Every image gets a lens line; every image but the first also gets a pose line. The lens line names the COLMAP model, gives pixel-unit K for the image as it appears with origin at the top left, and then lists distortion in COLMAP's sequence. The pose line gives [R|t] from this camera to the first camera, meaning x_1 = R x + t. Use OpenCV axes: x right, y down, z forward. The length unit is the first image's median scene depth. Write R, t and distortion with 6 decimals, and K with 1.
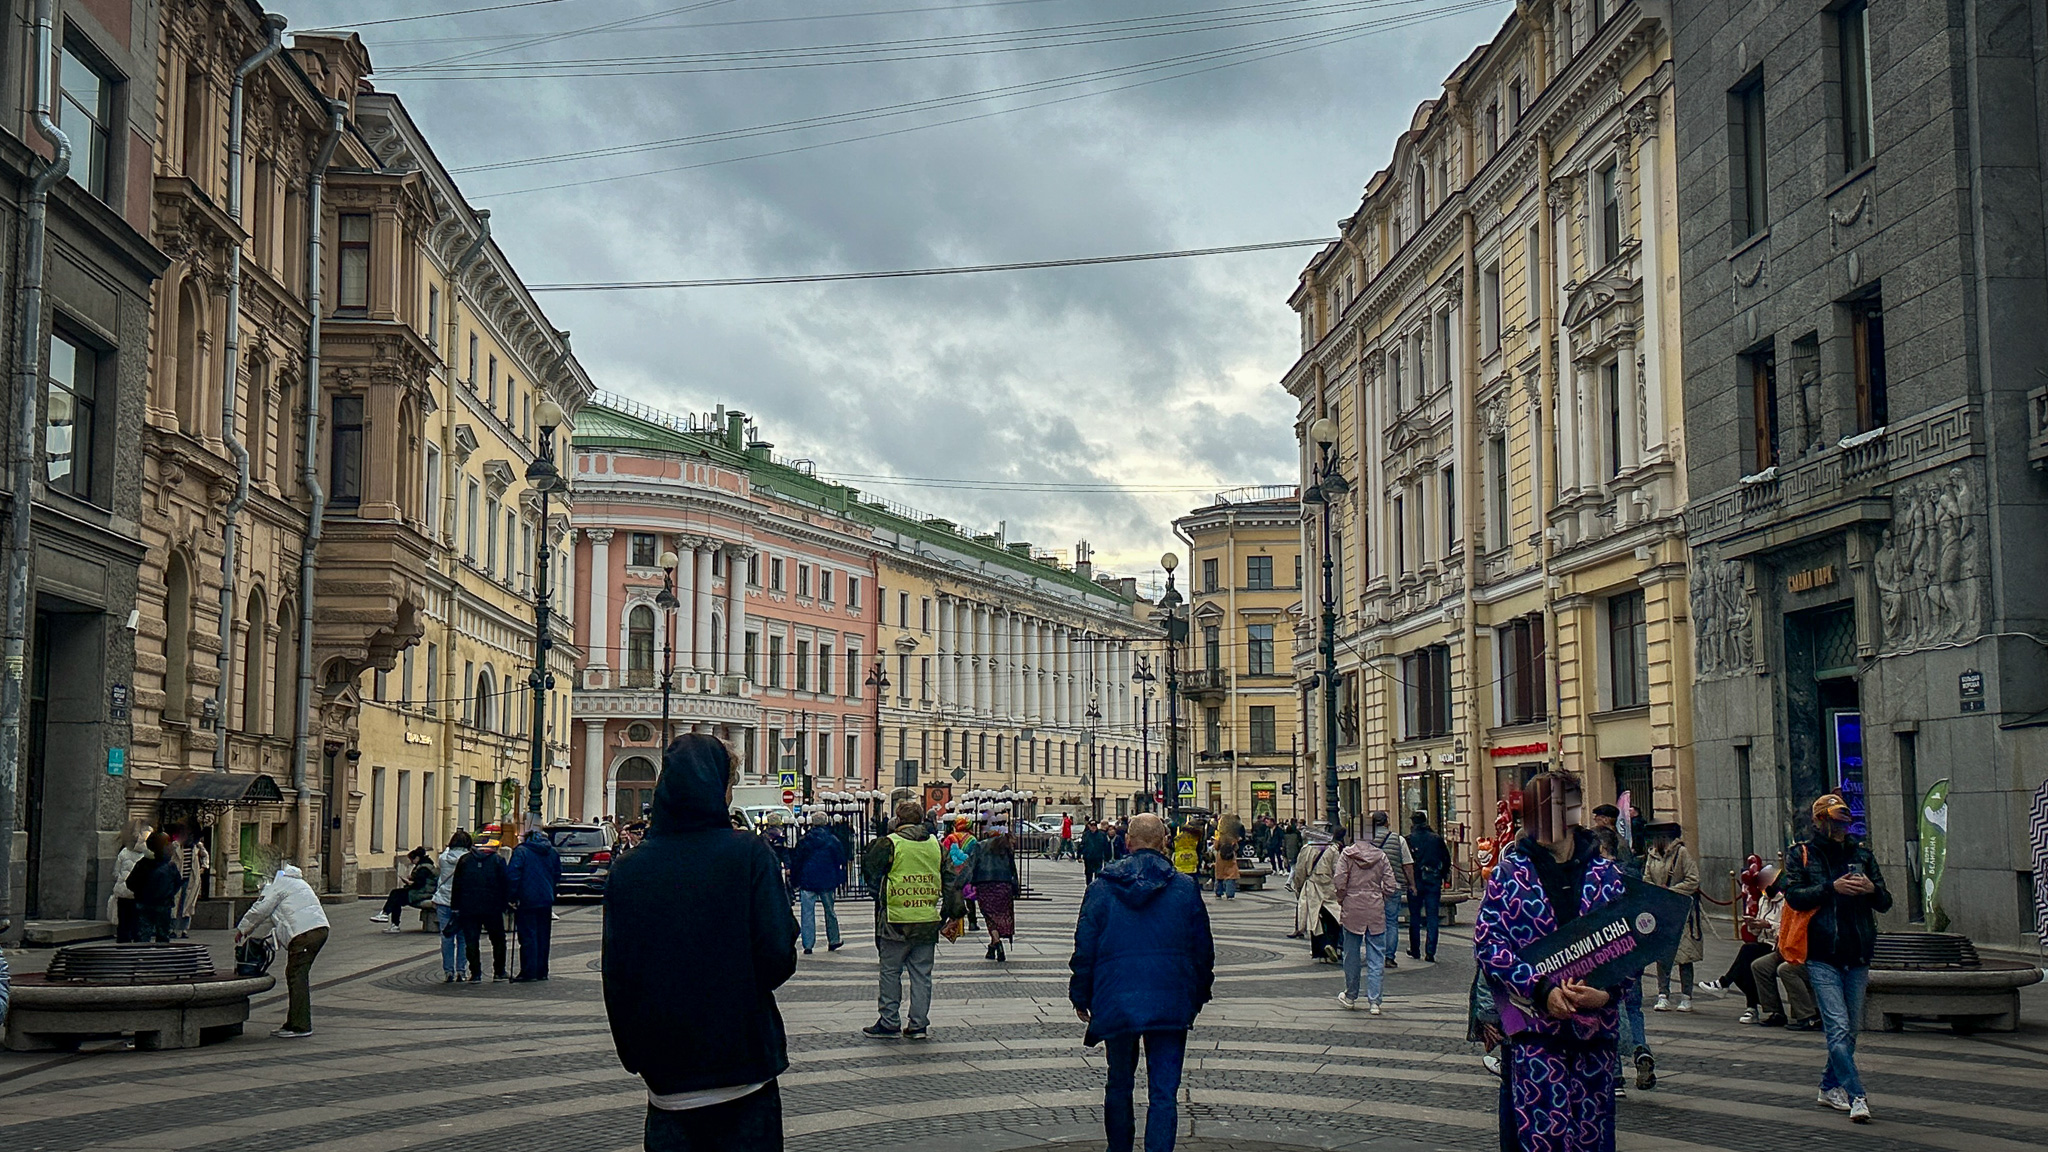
lens RADIAL K [[2203.9, 0, 1024.0], [0, 2203.9, 576.0], [0, 0, 1]] dist [0.103605, -0.008006]
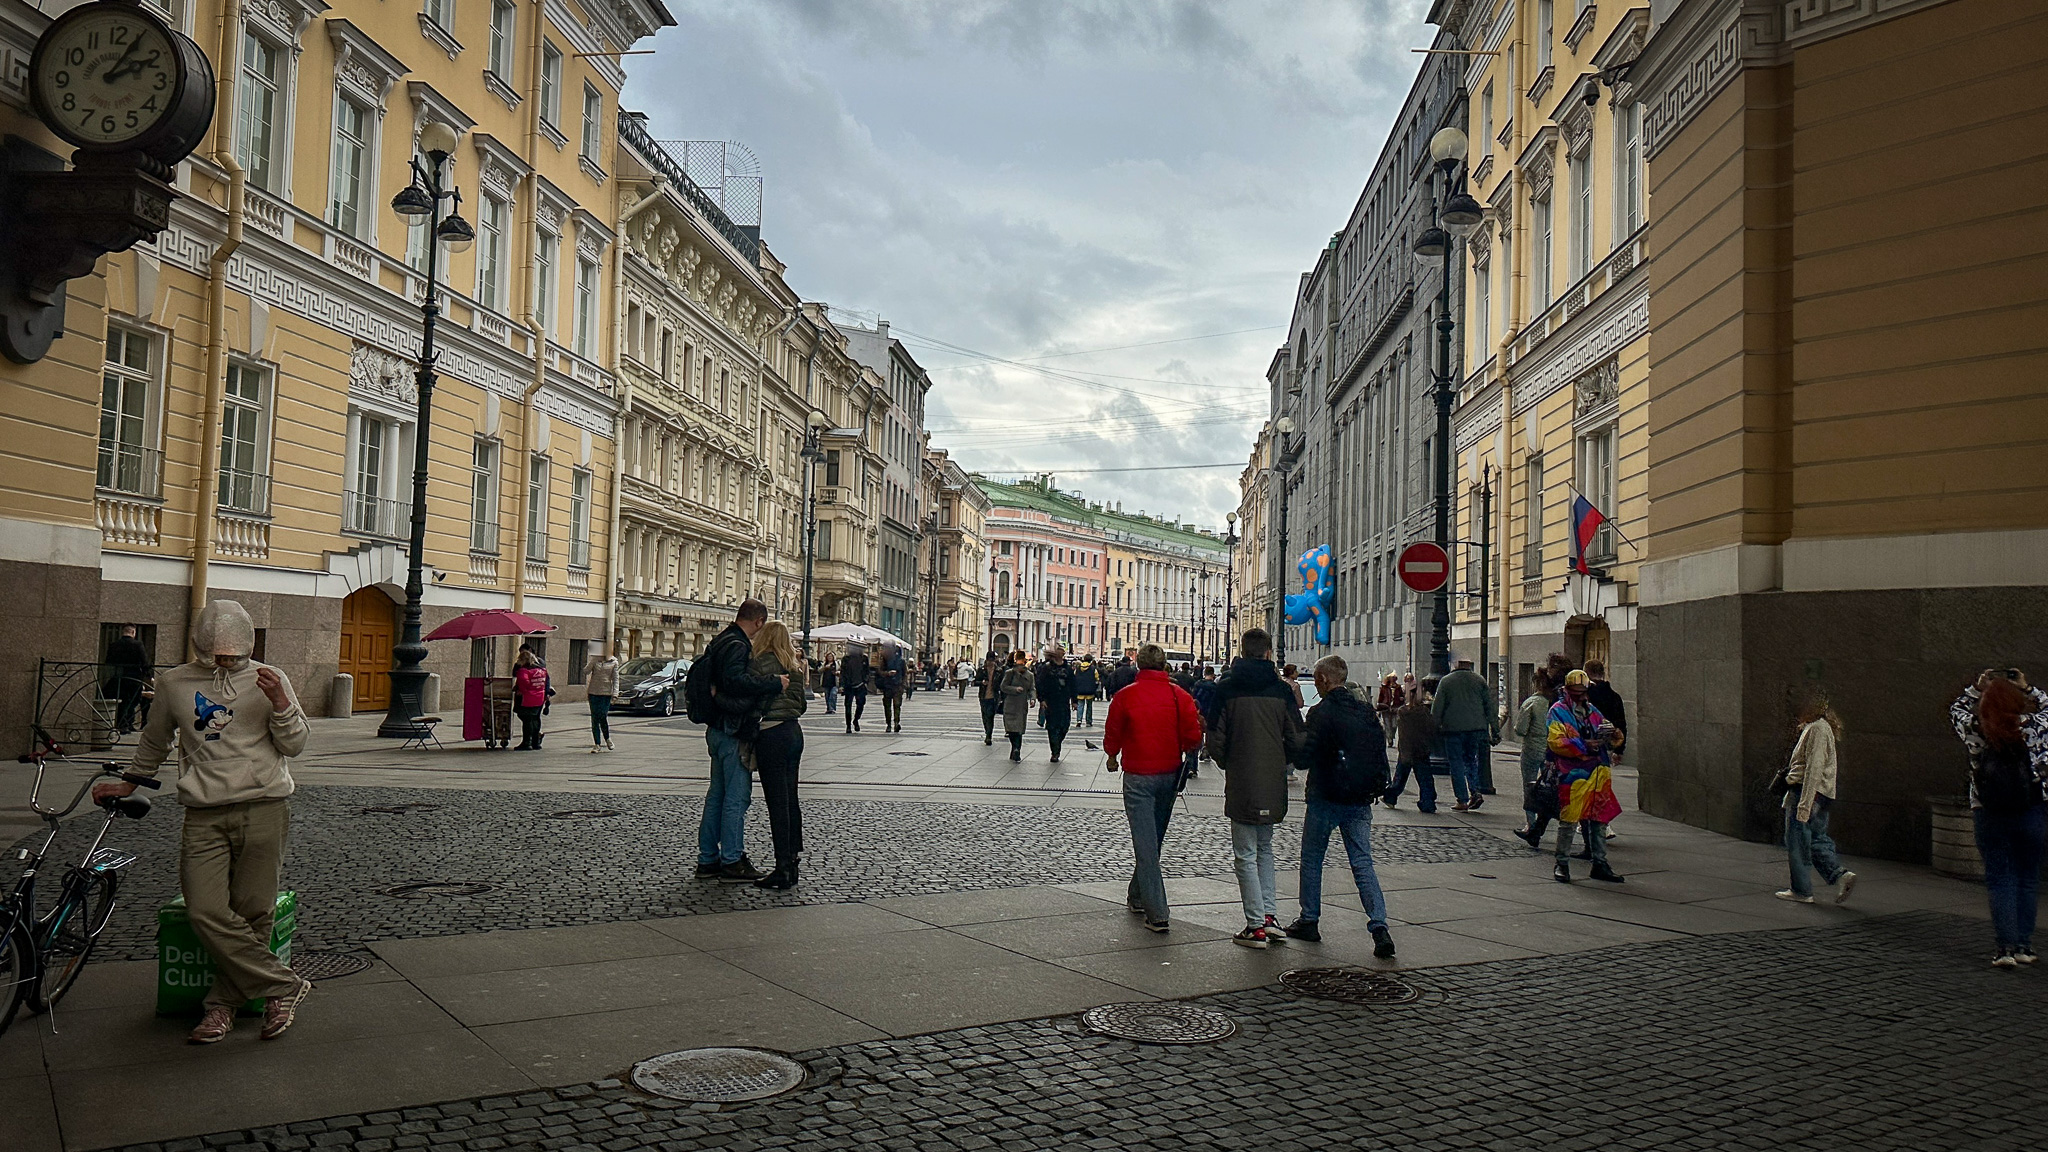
lens RADIAL K [[1444.1, 0, 1024.0], [0, 1444.1, 576.0], [0, 0, 1]] dist [0.094913, -0.114243]
pose [[0.989473, 0.026901, -0.142197, 0.066003], [-0.019958, 0.998548, 0.050029, -0.055220], [0.143337, -0.046664, 0.988573, -0.505013]]
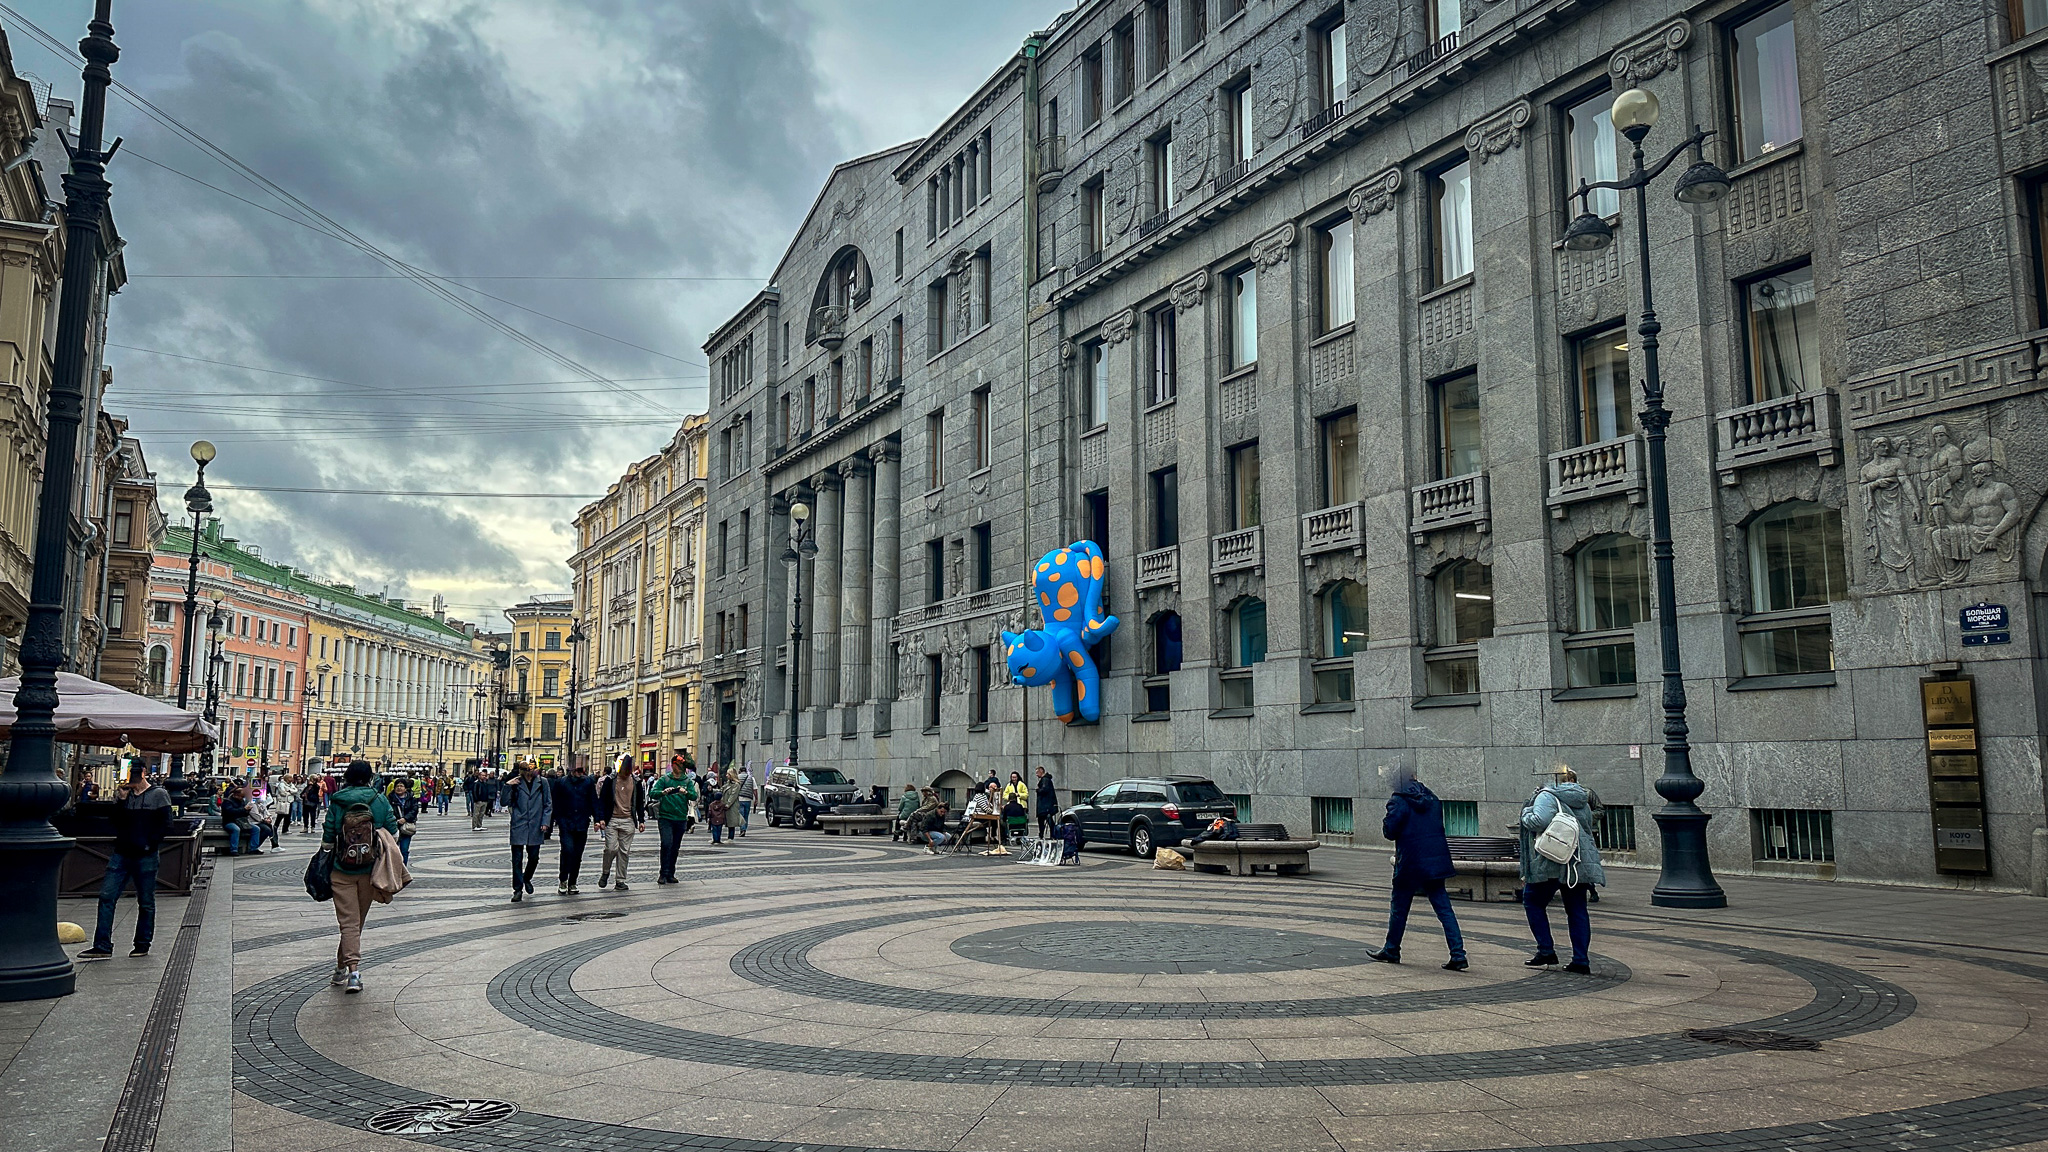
lens RADIAL K [[1444.1, 0, 1024.0], [0, 1444.1, 576.0], [0, 0, 1]] dist [0.094913, -0.114243]
pose [[0.914419, 0.058476, 0.400523, -0.021959], [-0.047659, 0.998181, -0.036926, -0.026361], [-0.401954, 0.014677, 0.915542, -0.250369]]
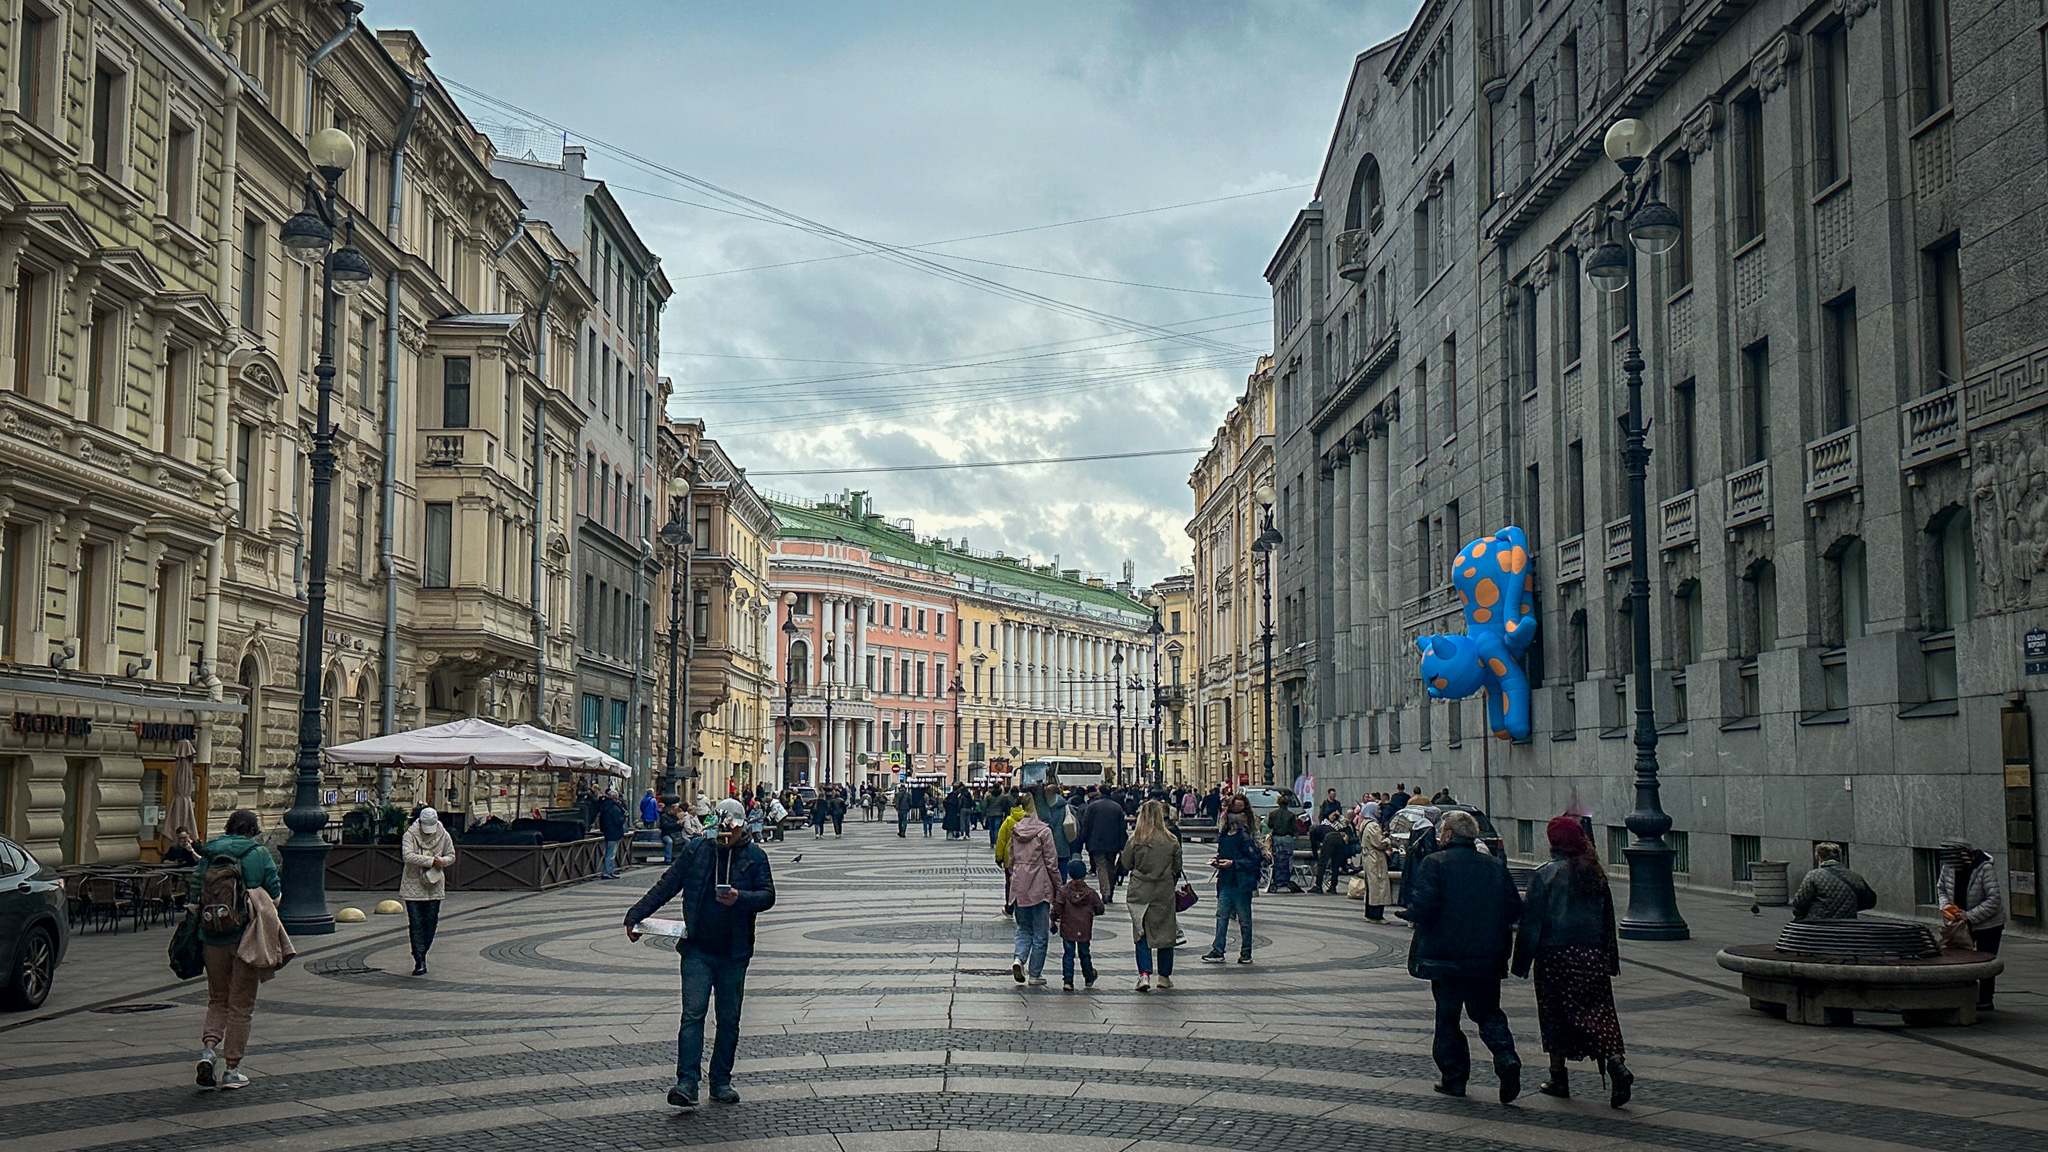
lens RADIAL K [[2022.7, 0, 994.3], [0, 2022.7, 577.8], [0, 0, 1]] dist [0.084819, -0.020246]
pose [[0.998490, -0.000388, -0.054933, 0.032625], [0.000894, 0.999957, 0.009198, -0.038579], [0.054927, -0.009233, 0.998448, -0.337632]]
